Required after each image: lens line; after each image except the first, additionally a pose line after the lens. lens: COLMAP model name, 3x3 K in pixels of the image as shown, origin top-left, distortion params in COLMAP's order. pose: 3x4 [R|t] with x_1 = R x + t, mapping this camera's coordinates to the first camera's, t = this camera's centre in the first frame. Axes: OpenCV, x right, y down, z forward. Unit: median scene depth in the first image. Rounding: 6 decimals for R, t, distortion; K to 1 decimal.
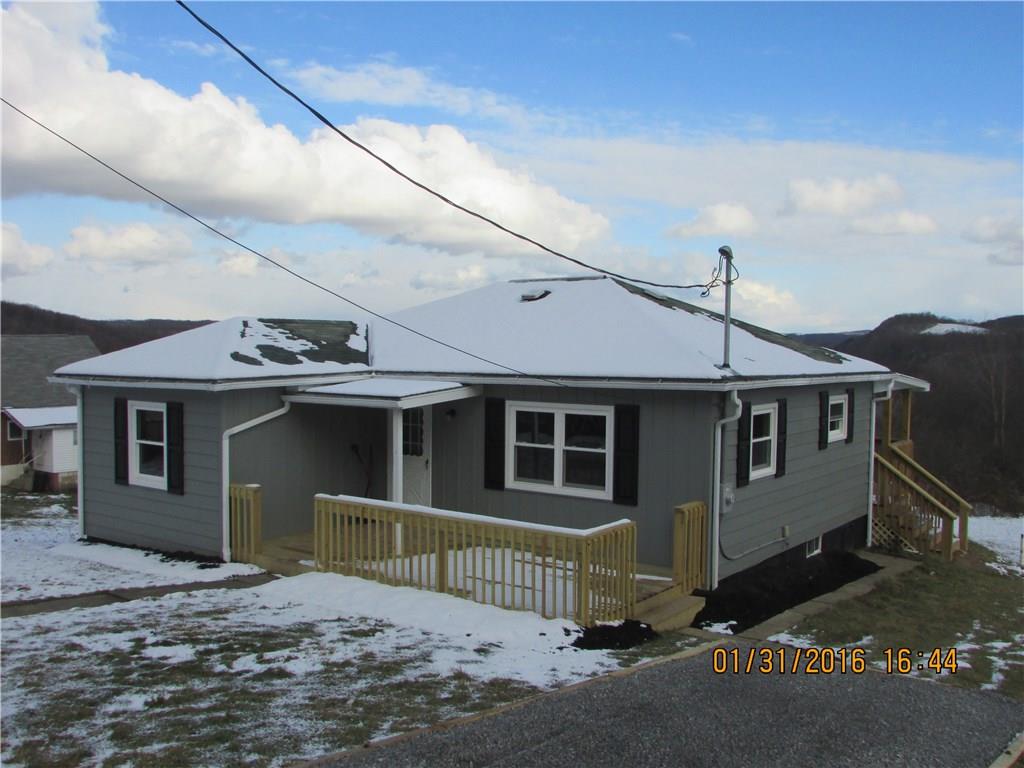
lens RADIAL K [[957.8, 0, 512.0], [0, 957.8, 384.0], [0, 0, 1]] dist [-0.084300, -0.000506]
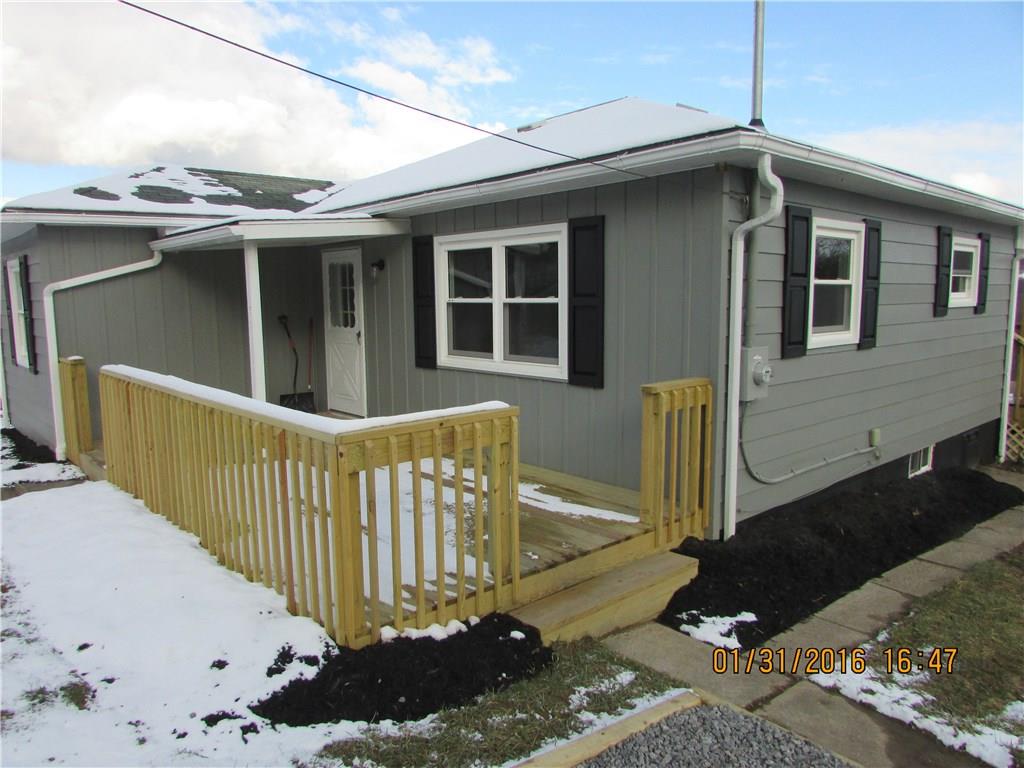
lens RADIAL K [[719.7, 0, 512.0], [0, 719.7, 384.0], [0, 0, 1]] dist [-0.056677, 0.036540]
pose [[0.978713, 0.005861, -0.205151, 0.164291], [0.011559, 0.996432, 0.083609, 0.085373], [0.204909, -0.084201, 0.975153, 0.543031]]
